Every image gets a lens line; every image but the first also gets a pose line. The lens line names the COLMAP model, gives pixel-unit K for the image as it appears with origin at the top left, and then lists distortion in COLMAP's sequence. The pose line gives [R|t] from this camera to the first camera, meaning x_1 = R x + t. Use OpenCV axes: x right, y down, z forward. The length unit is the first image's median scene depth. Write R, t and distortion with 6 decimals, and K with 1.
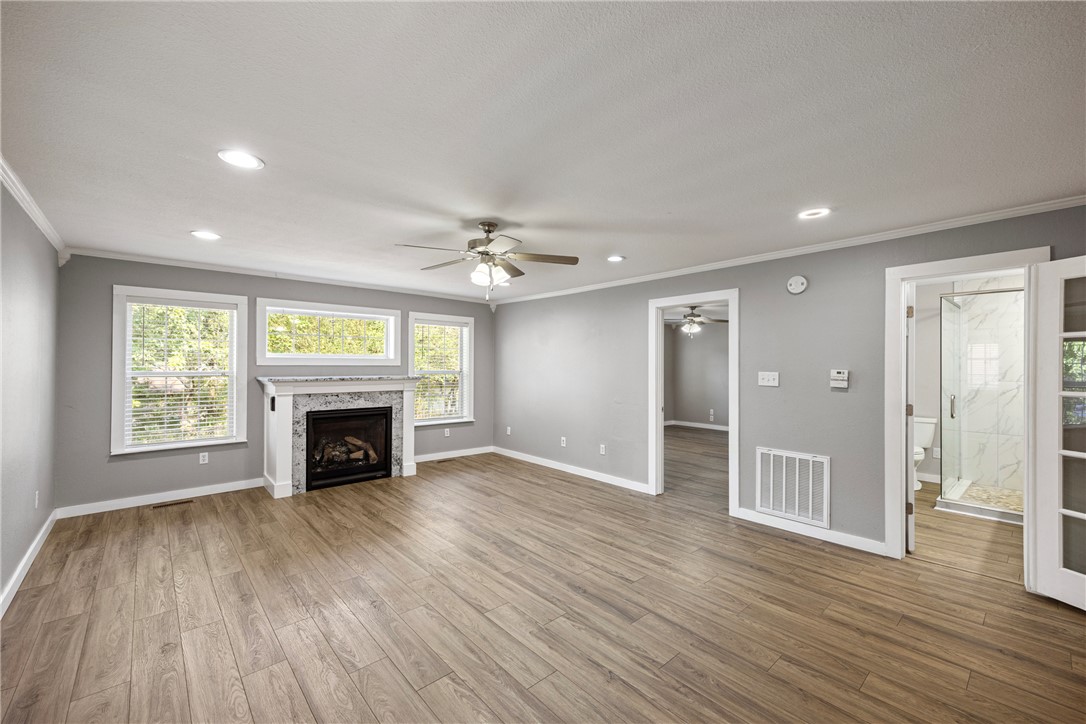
lens RADIAL K [[447.6, 0, 547.4], [0, 447.6, 361.4], [0, 0, 1]] dist [0.009480, -0.000134]
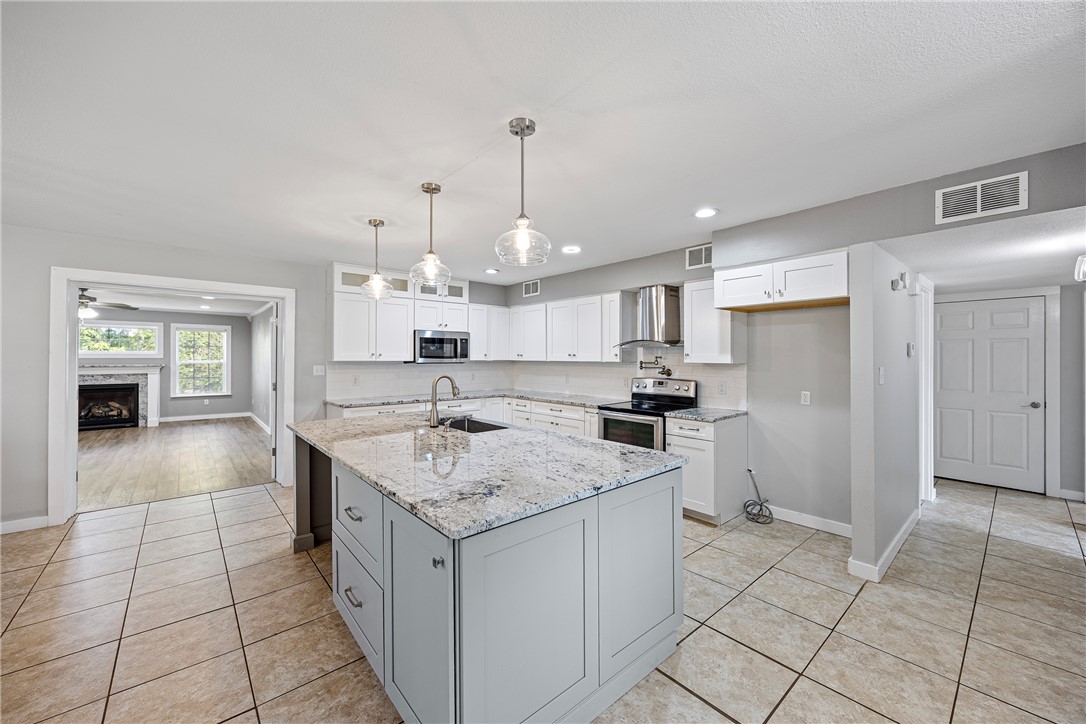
lens RADIAL K [[420.0, 0, 541.9], [0, 420.0, 357.4], [0, 0, 1]] dist [-0.005681, 0.000615]
pose [[0.999812, -0.003066, -0.019122, 1.333601], [0.003157, 0.999984, 0.004721, 0.004398], [0.019107, -0.004781, 0.999806, -0.564728]]
